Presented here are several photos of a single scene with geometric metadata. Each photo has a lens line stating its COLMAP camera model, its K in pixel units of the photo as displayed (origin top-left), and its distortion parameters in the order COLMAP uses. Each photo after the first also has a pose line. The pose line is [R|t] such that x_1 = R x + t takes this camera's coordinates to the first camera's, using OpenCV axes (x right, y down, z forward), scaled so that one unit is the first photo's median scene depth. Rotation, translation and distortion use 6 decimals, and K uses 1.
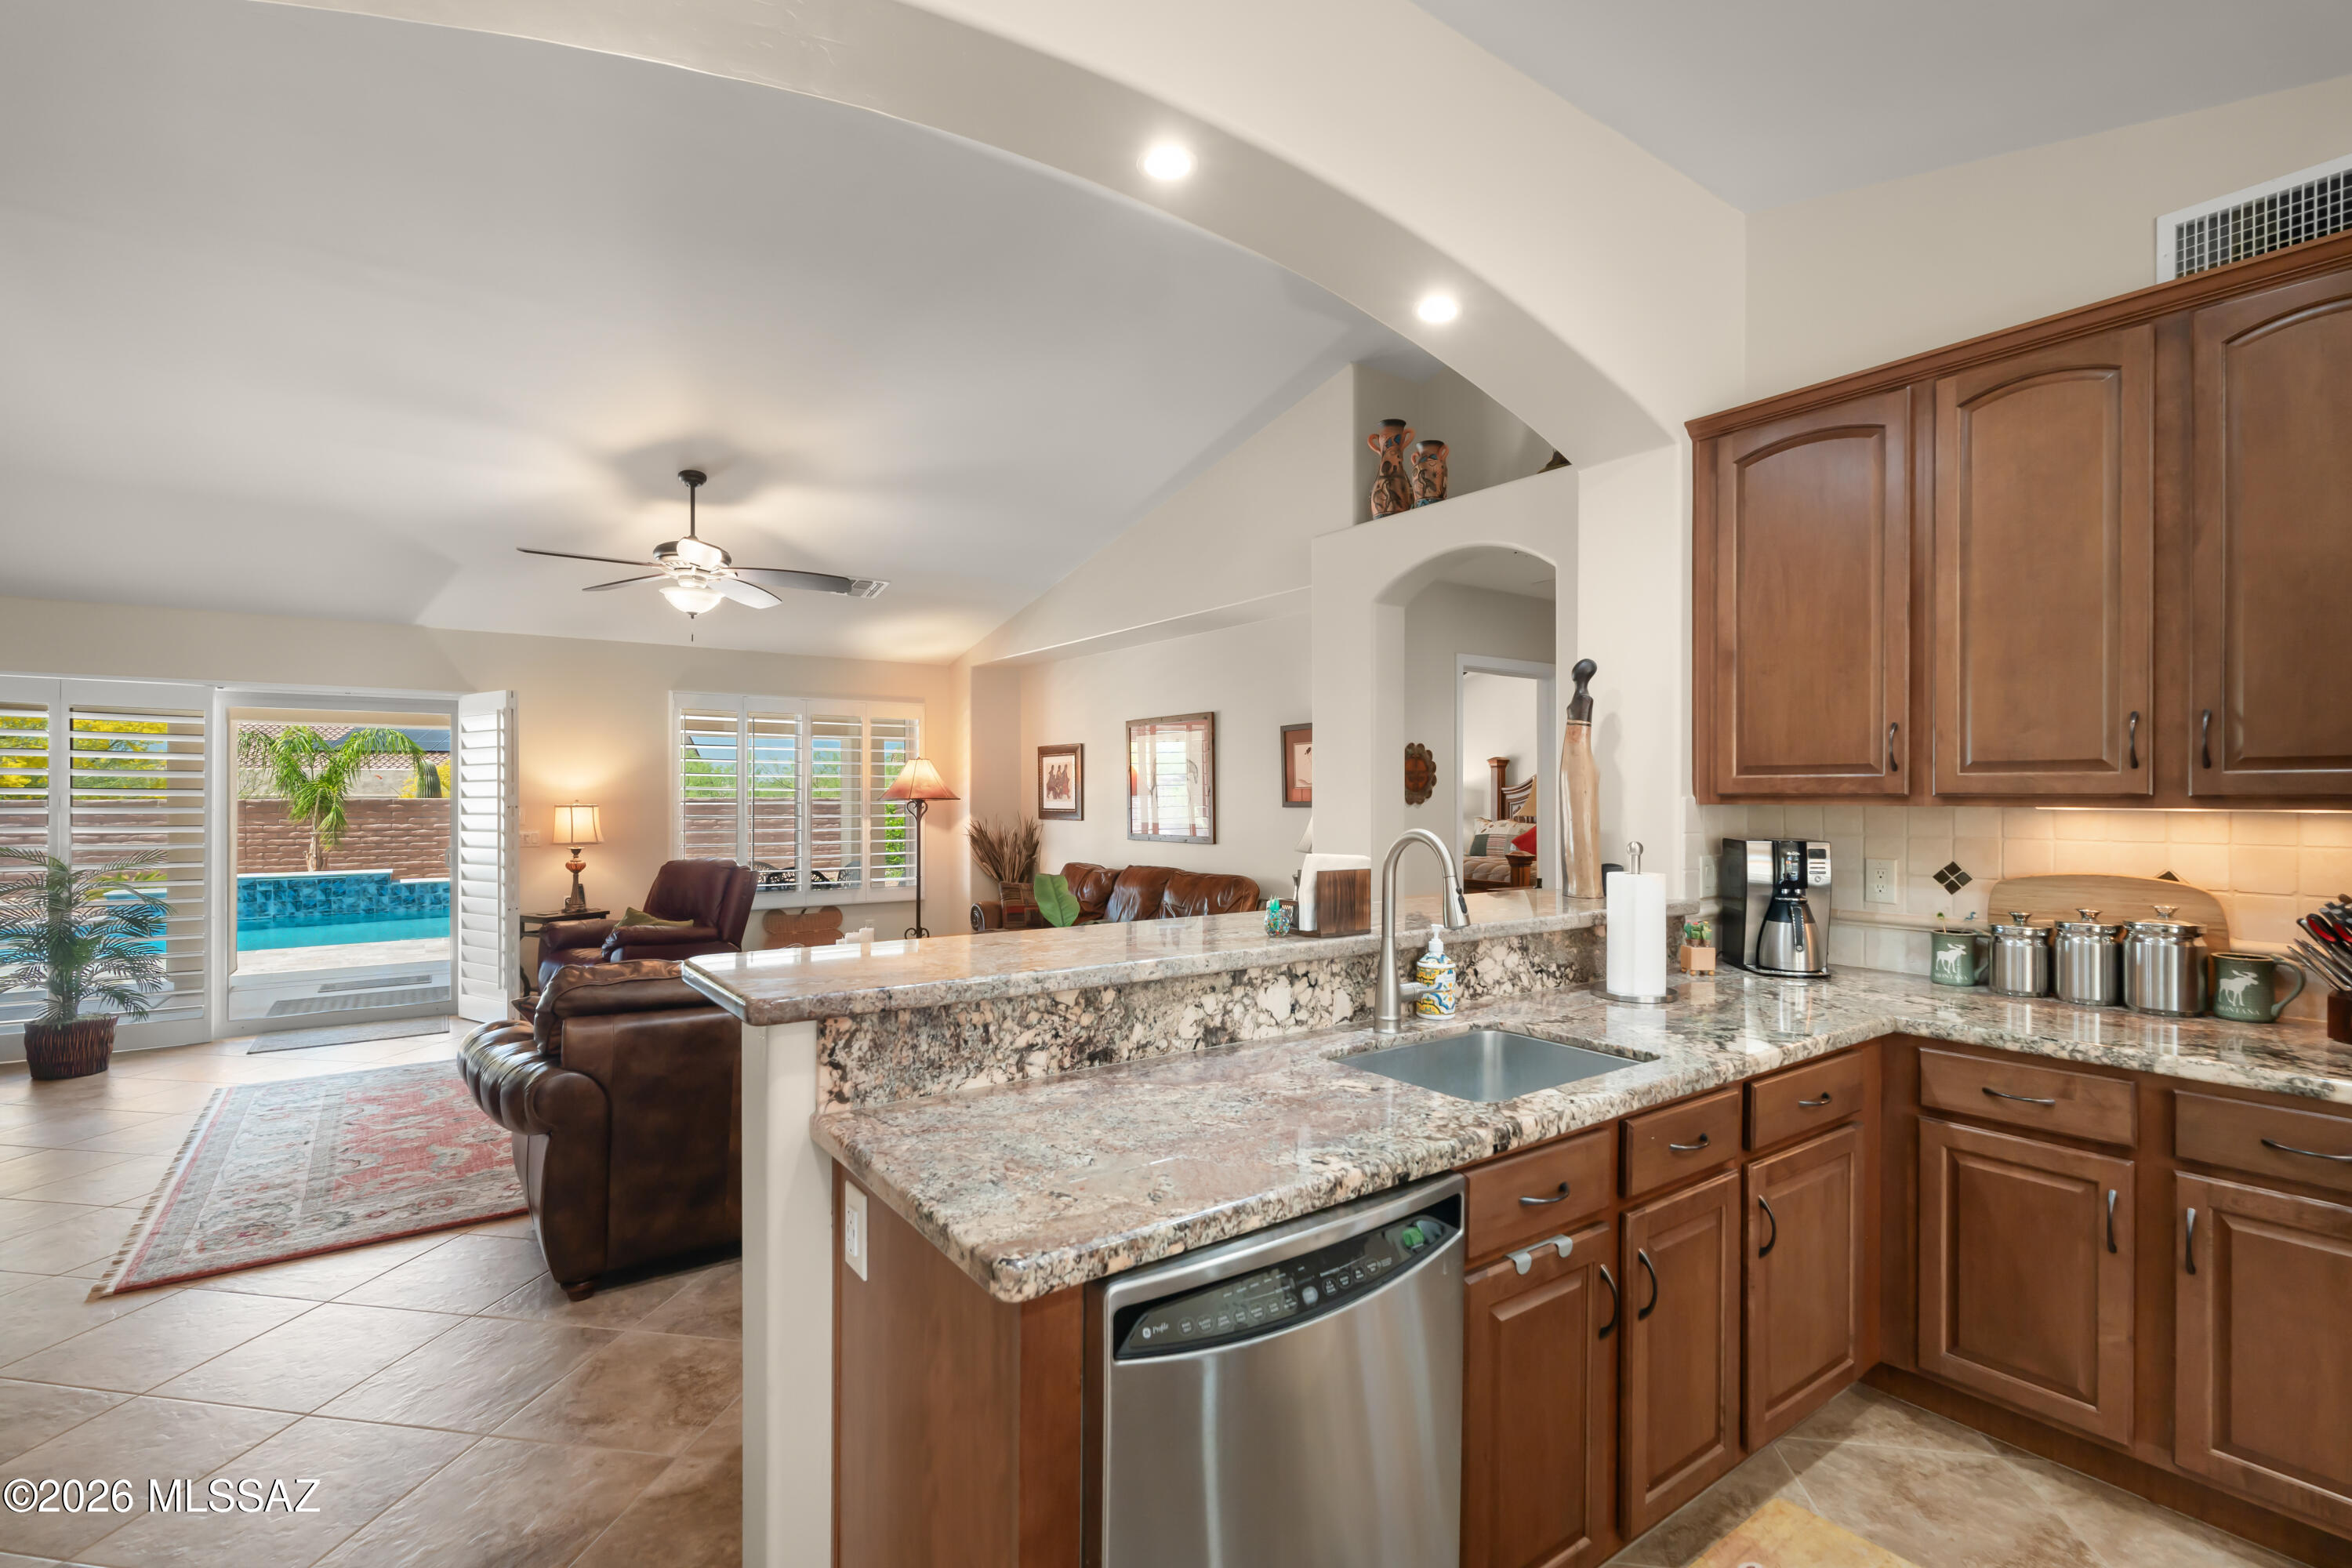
lens RADIAL K [[1048.0, 0, 1165.7], [0, 1048.0, 797.3], [0, 0, 1]] dist [-0.000106, -0.000669]
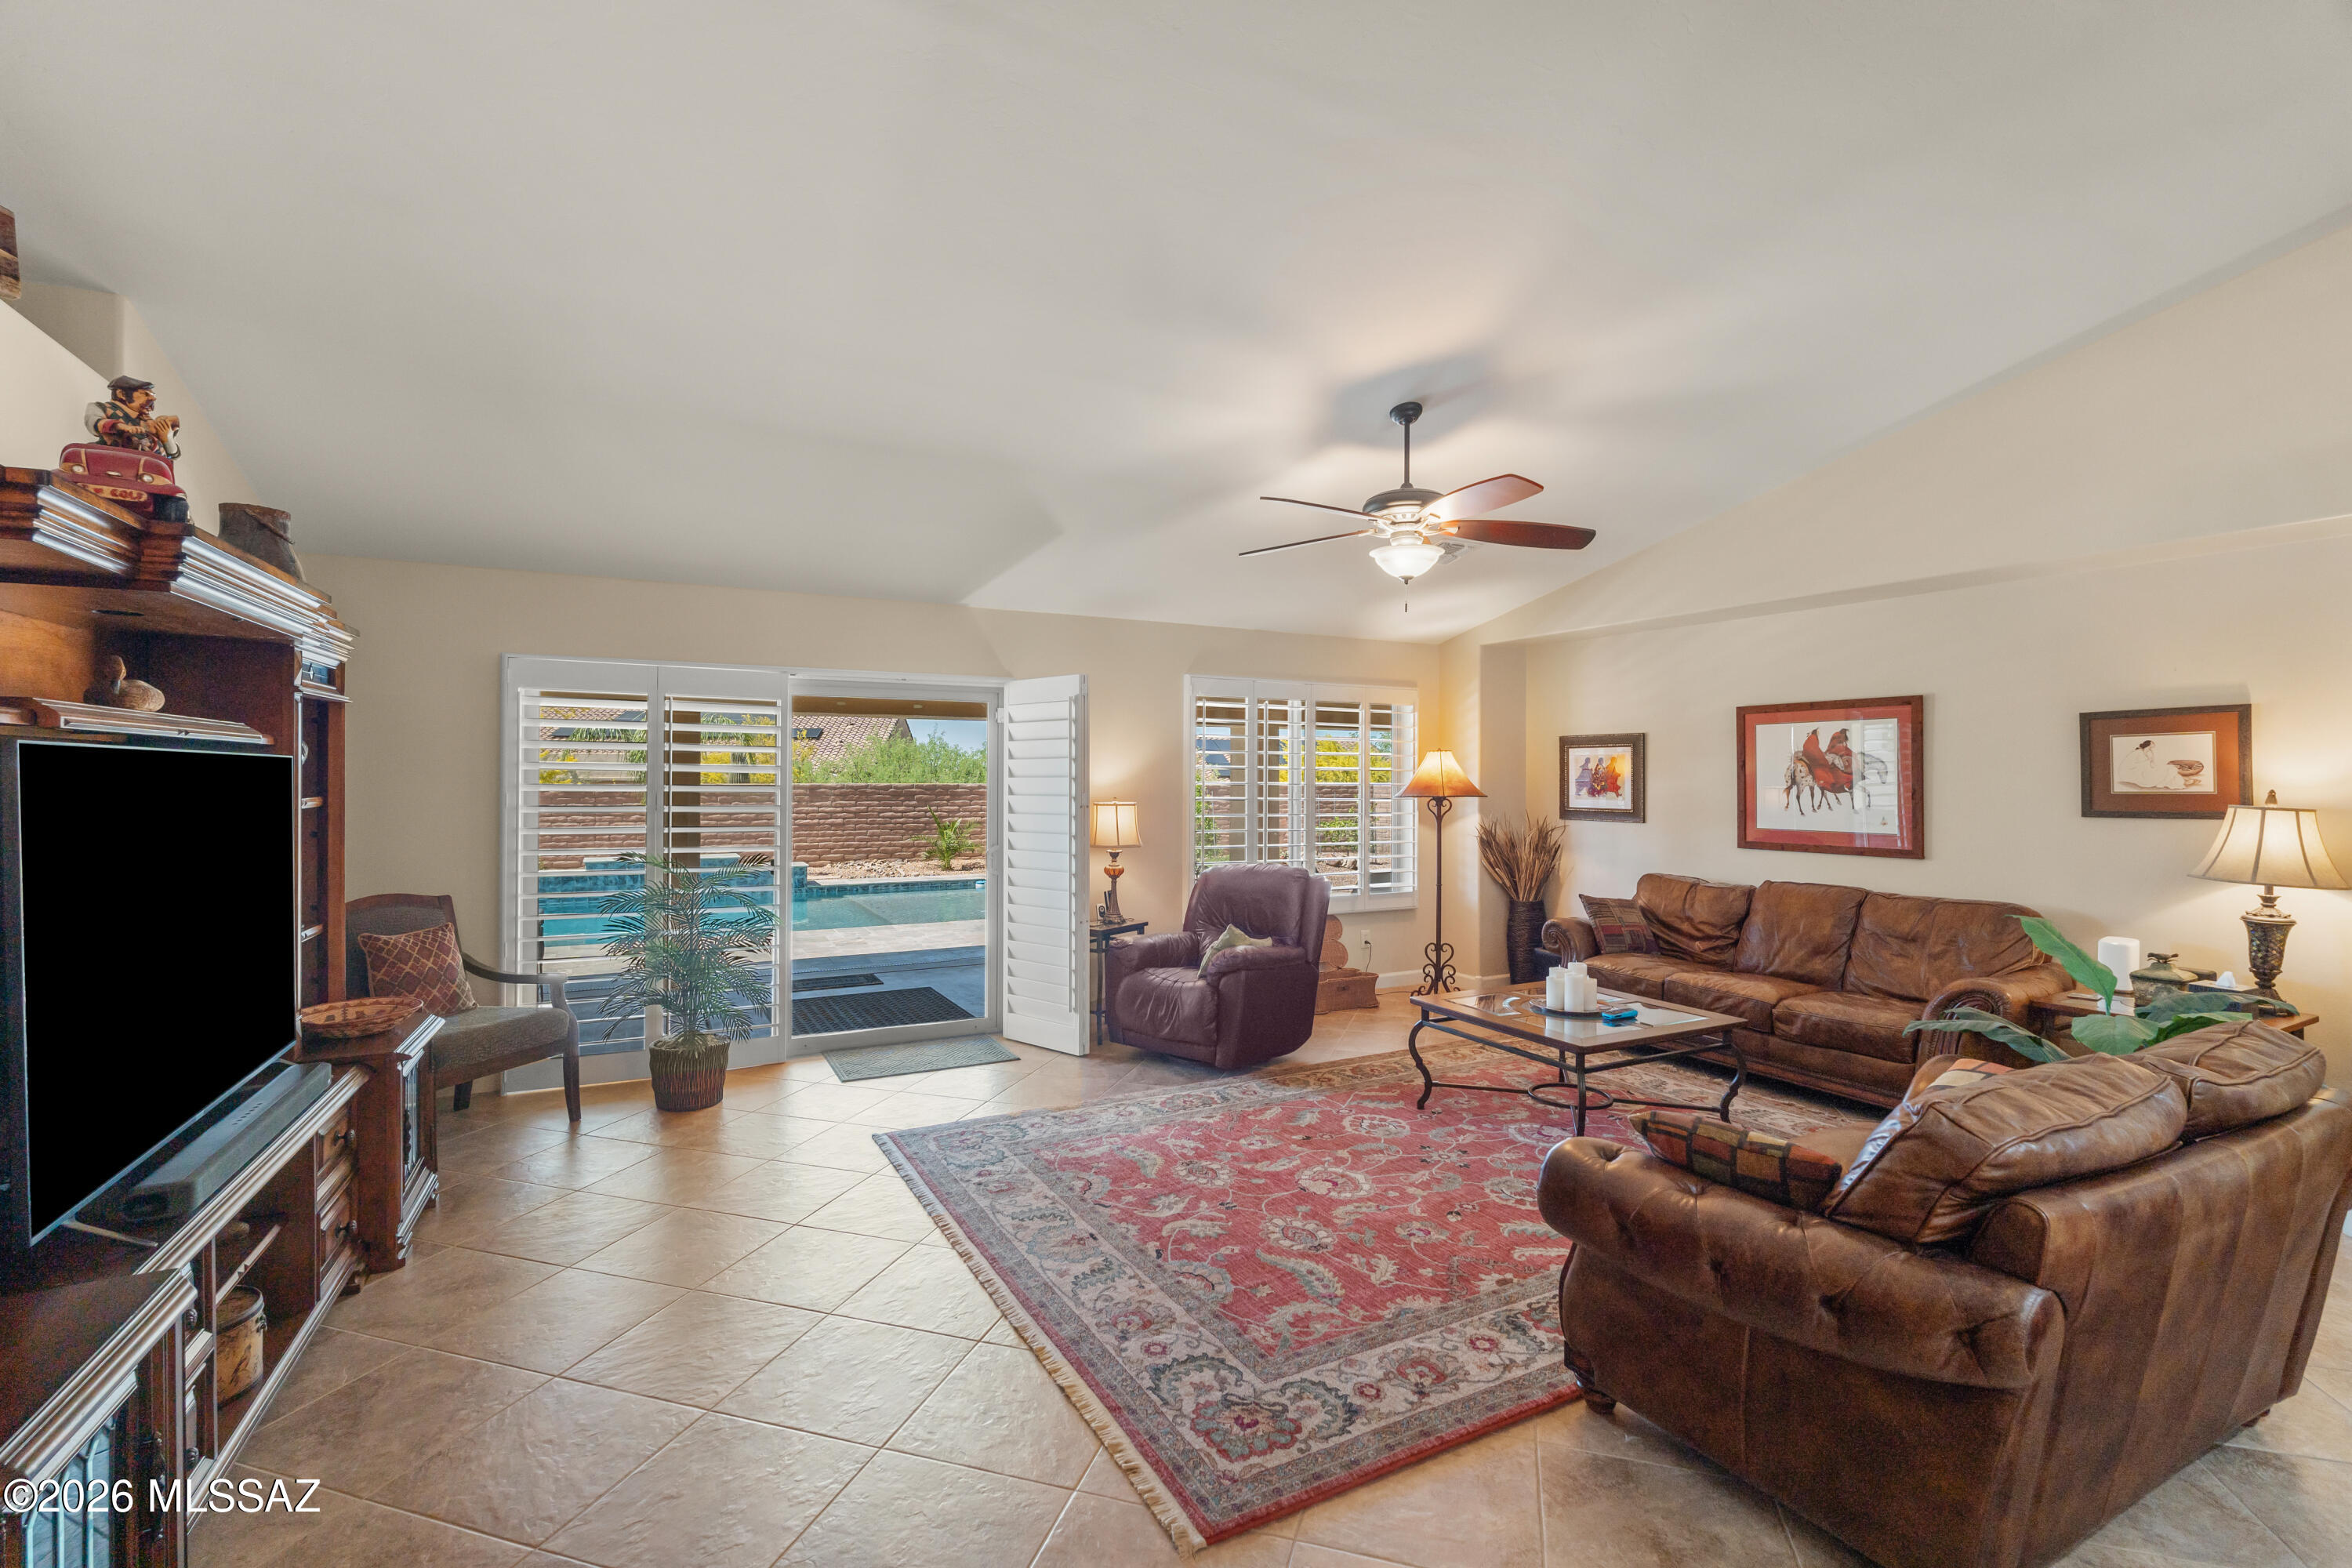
lens RADIAL K [[1048.0, 0, 1178.7], [0, 1048.0, 766.2], [0, 0, 1]] dist [-0.000106, -0.000669]
pose [[0.990260, 0.004005, -0.139173, -0.845277], [-0.005900, 0.999895, -0.013210, -0.026925], [0.139105, 0.013902, 0.990180, 0.274706]]
